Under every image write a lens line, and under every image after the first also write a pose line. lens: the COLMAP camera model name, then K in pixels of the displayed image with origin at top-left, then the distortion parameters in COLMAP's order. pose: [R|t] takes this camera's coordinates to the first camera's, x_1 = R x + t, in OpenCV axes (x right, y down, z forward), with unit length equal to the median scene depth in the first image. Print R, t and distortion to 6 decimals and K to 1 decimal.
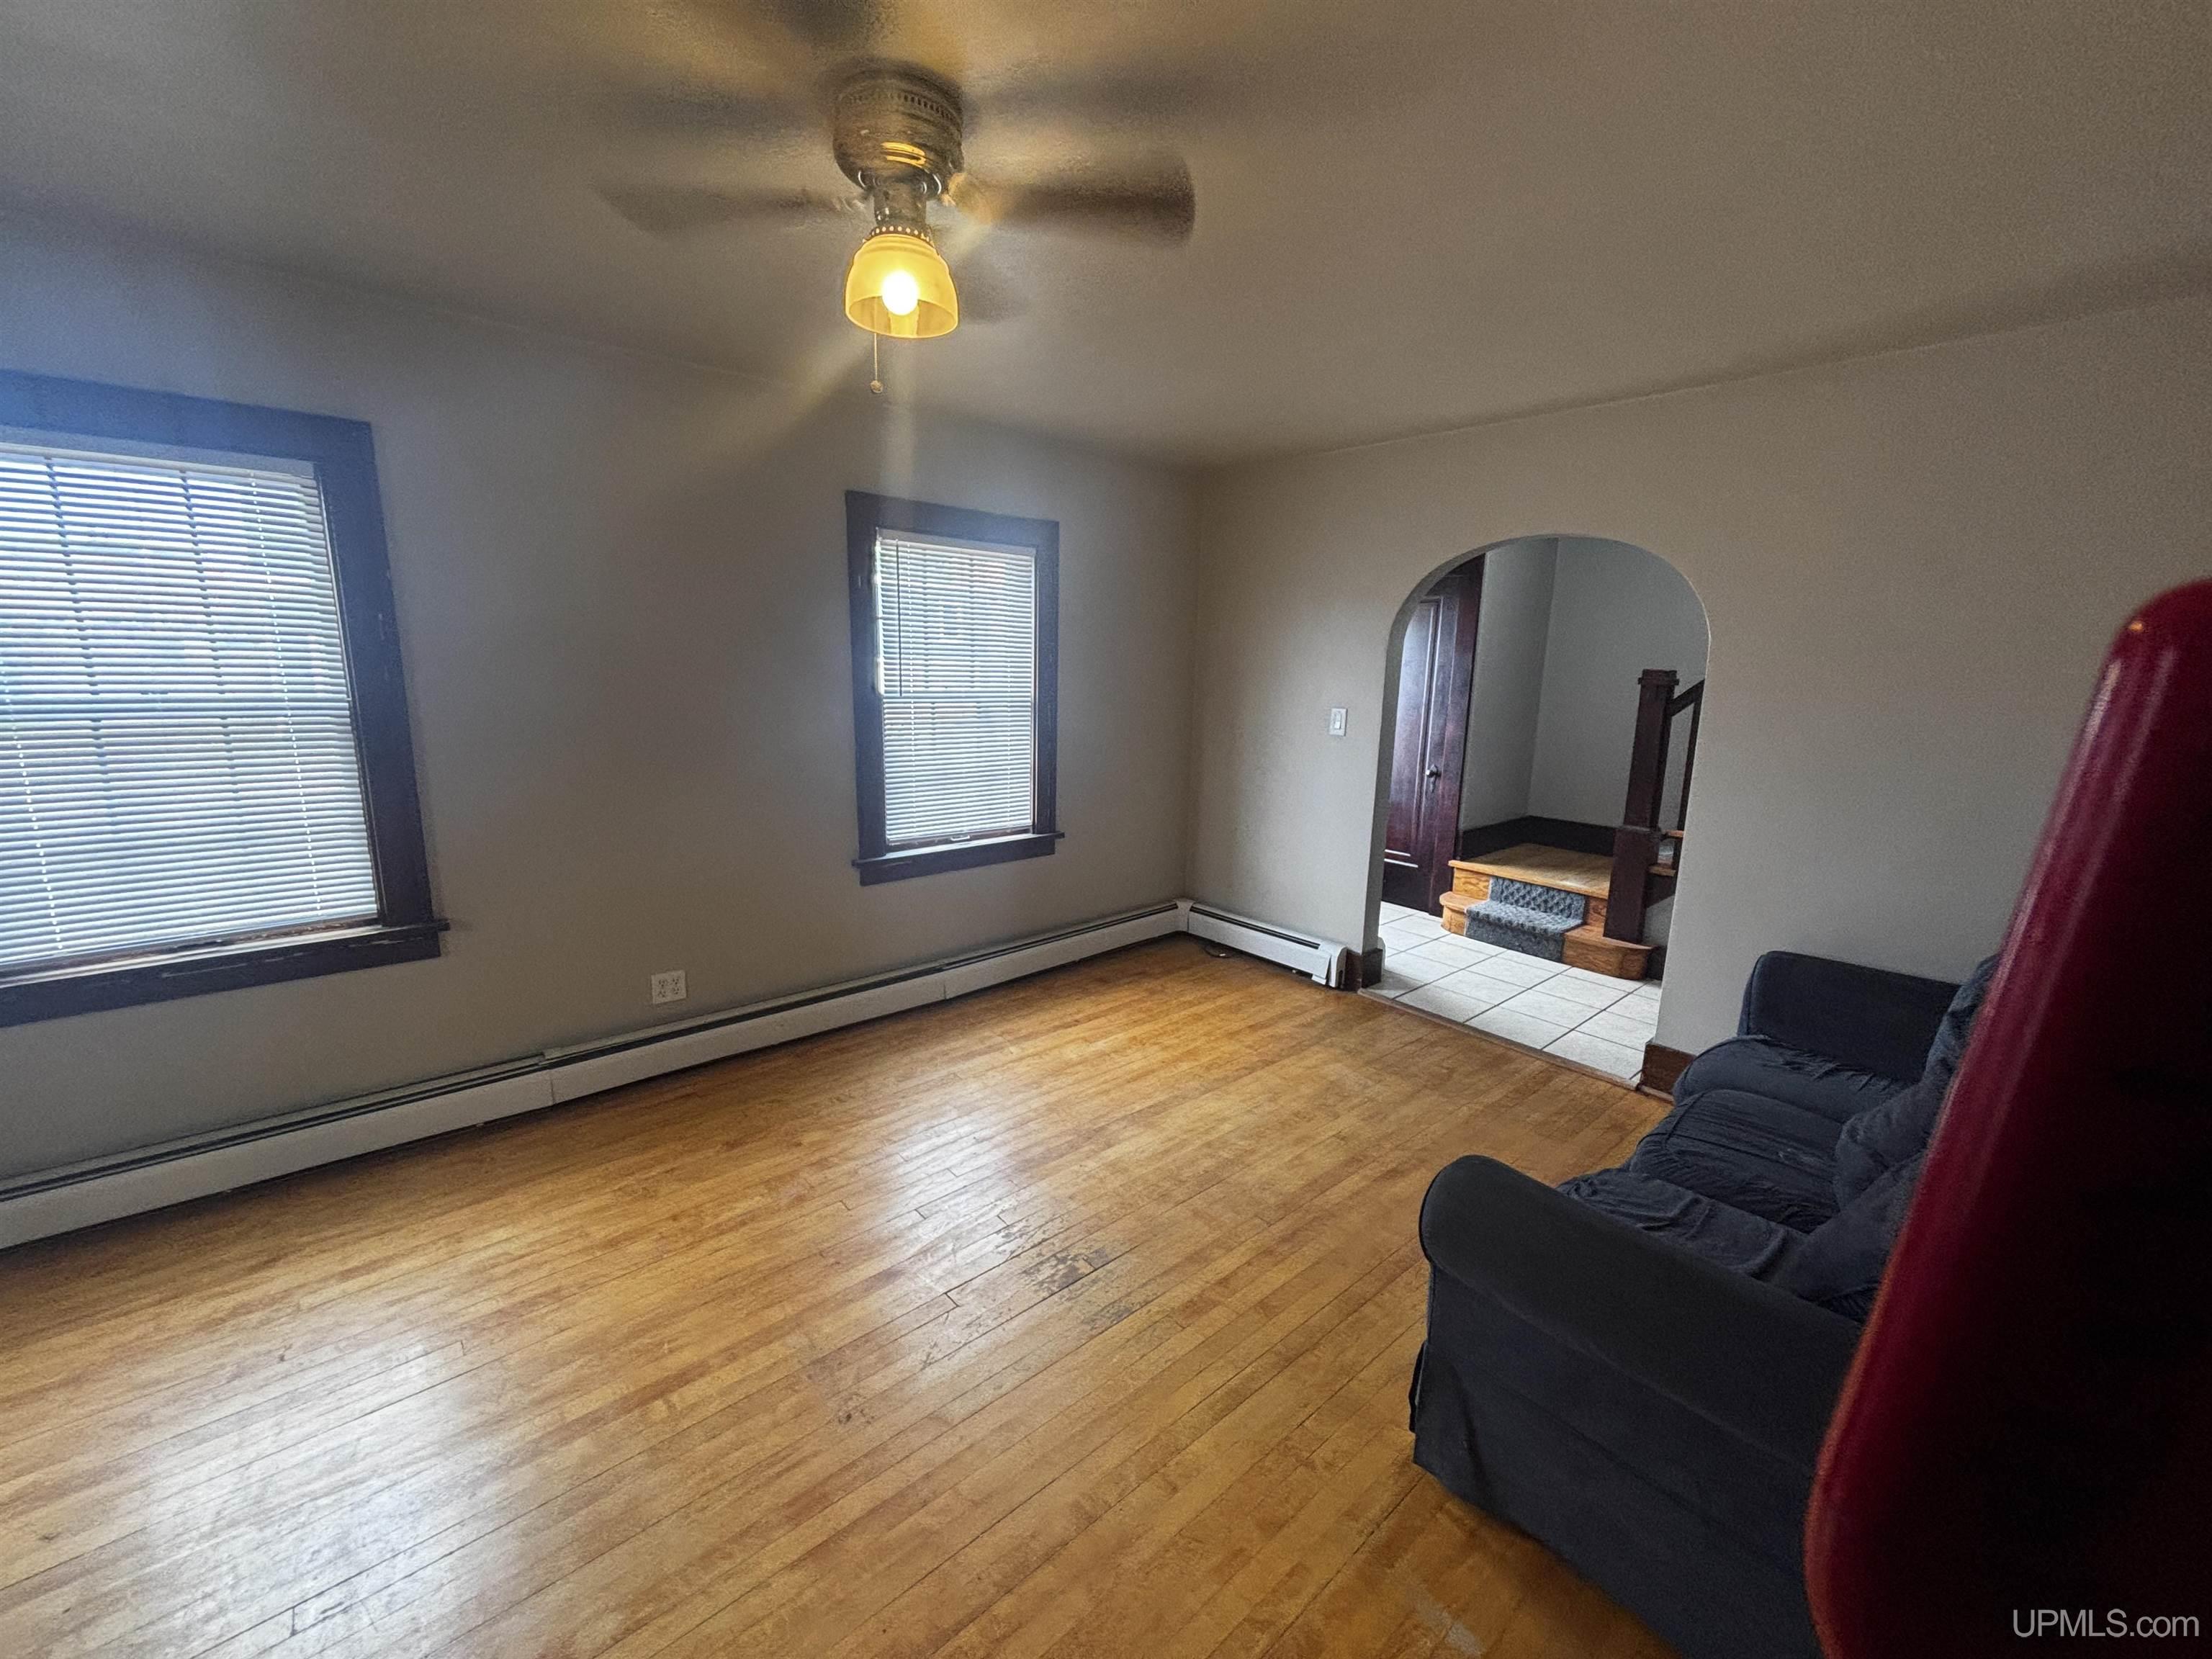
lens RADIAL K [[896.7, 0, 1100.4], [0, 896.7, 825.1], [0, 0, 1]] dist [0.000269, 0.000037]
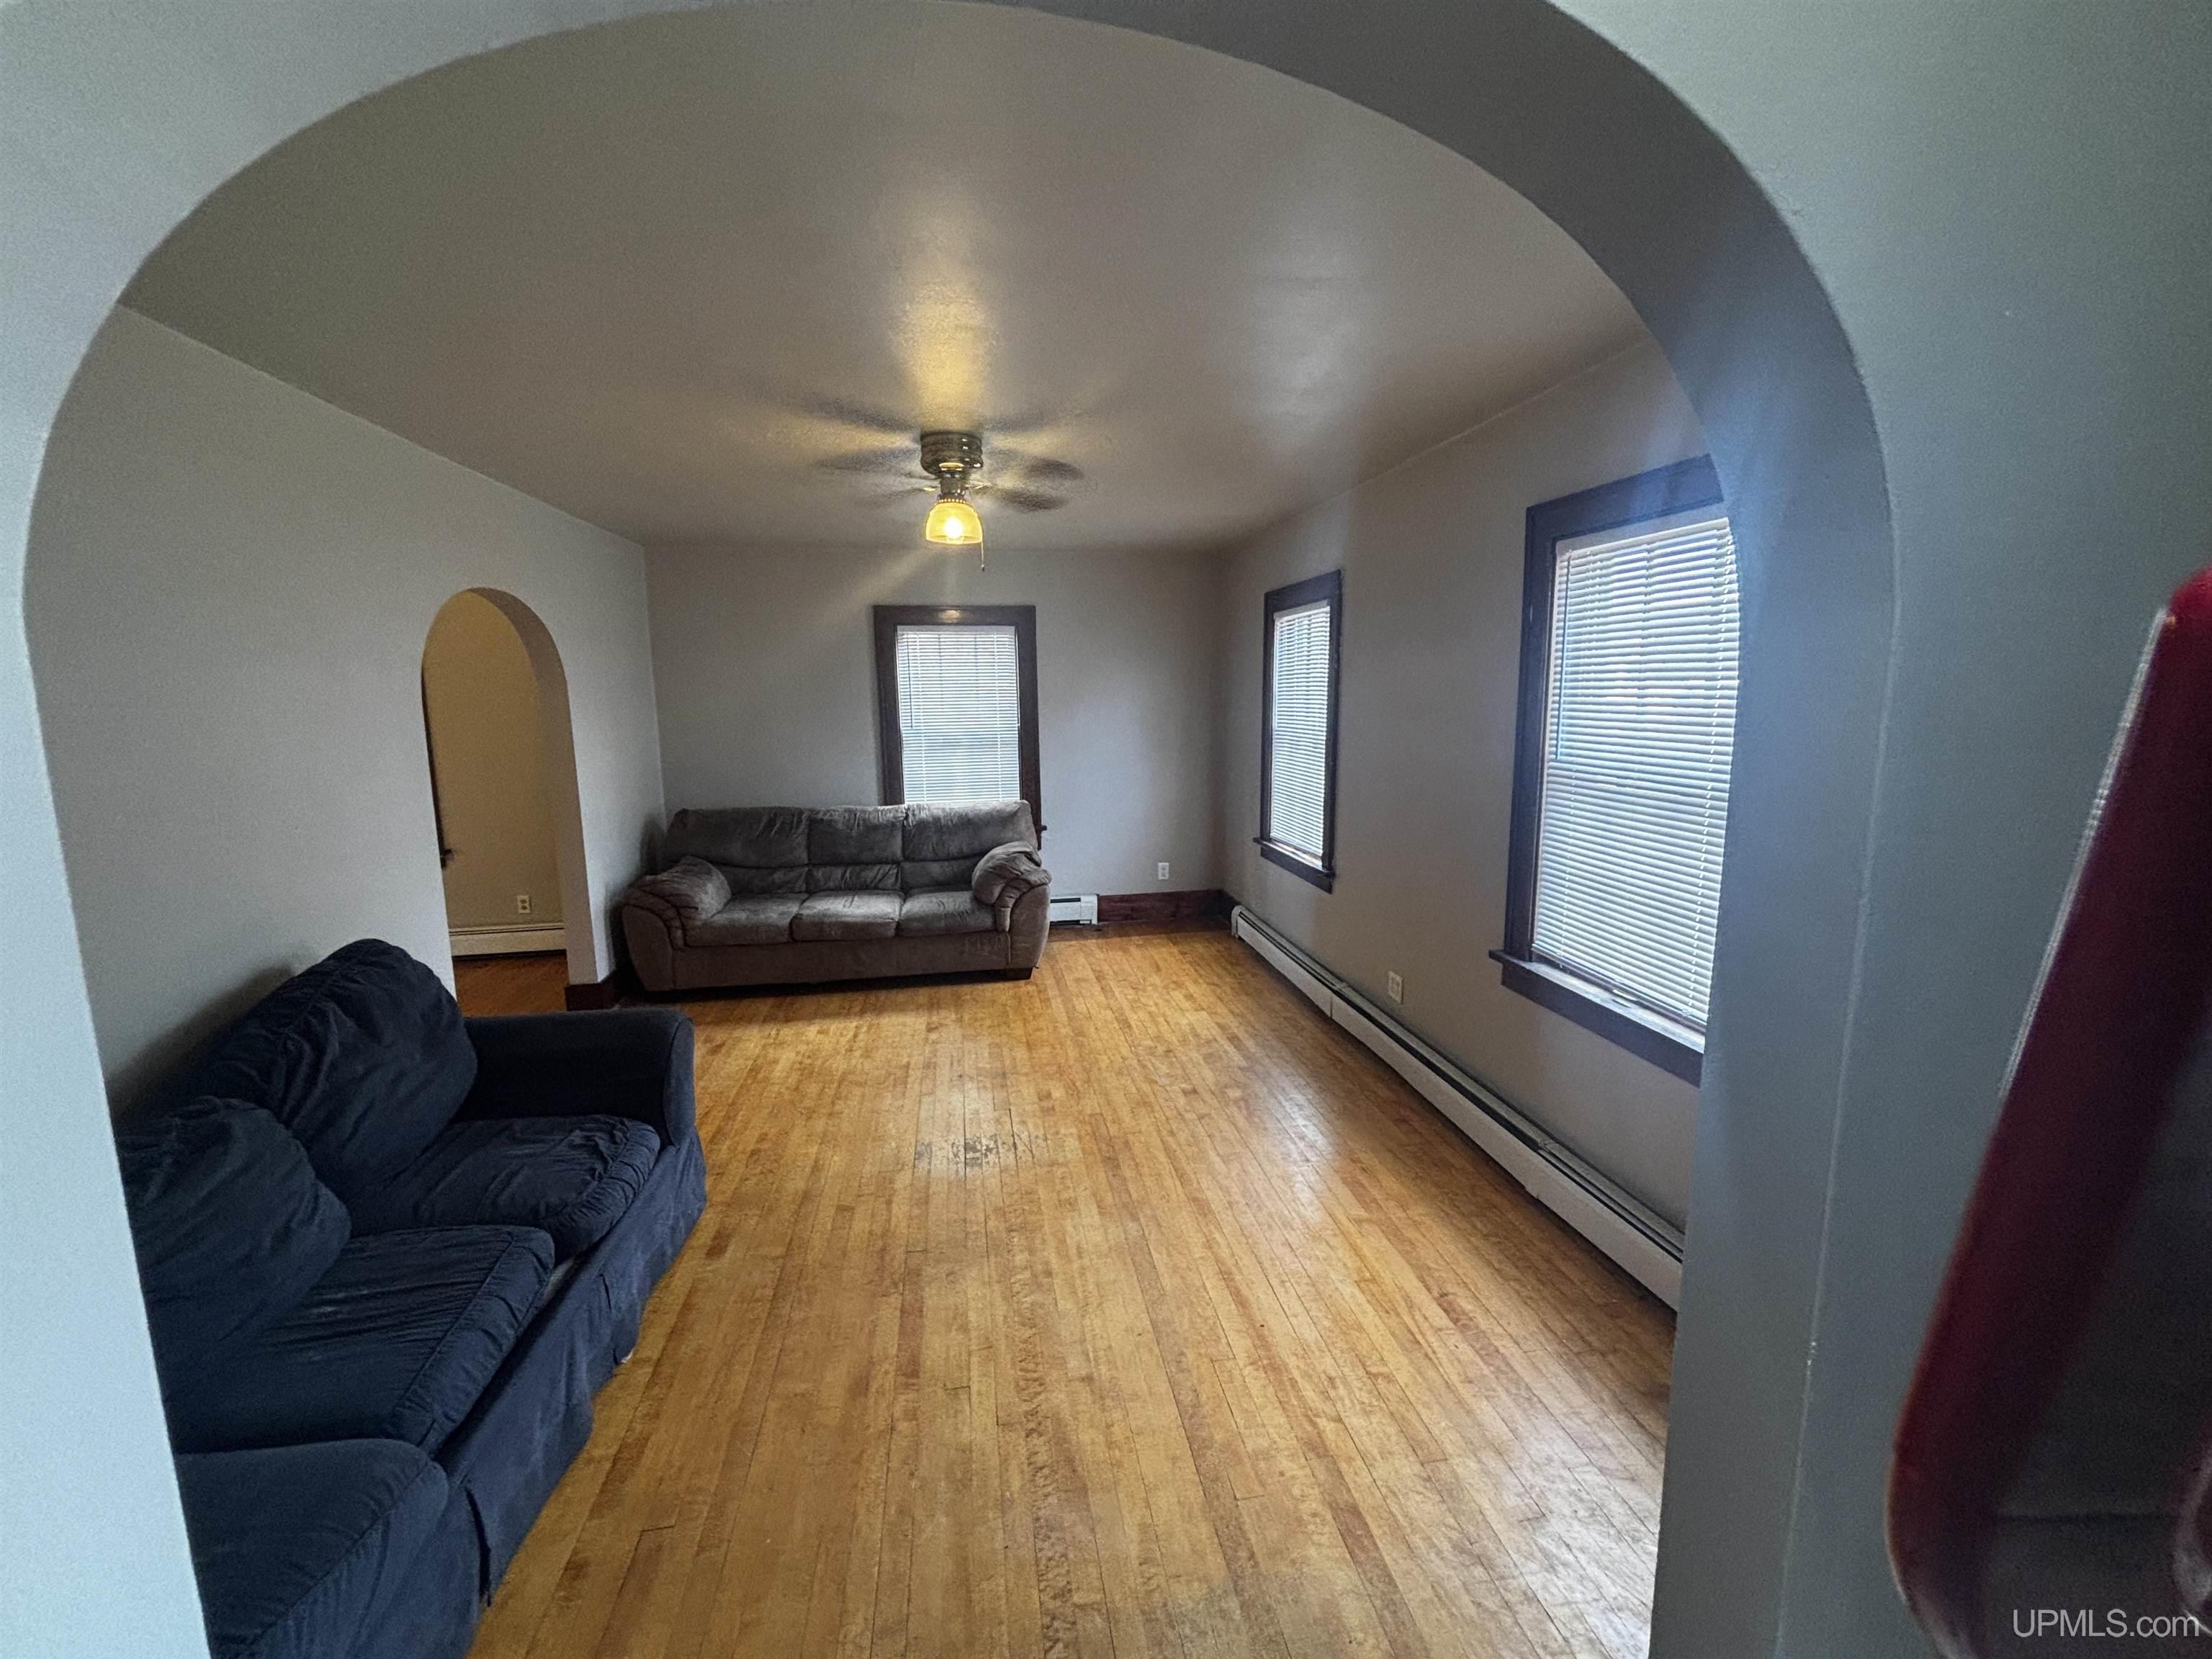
lens RADIAL K [[896.7, 0, 1100.8], [0, 896.7, 820.5], [0, 0, 1]] dist [0.000269, 0.000037]
pose [[-0.521866, 0.108775, -0.846064, 0.749443], [-0.166569, 0.959749, 0.226133, -0.249179], [0.836607, 0.258940, -0.482742, 1.313227]]
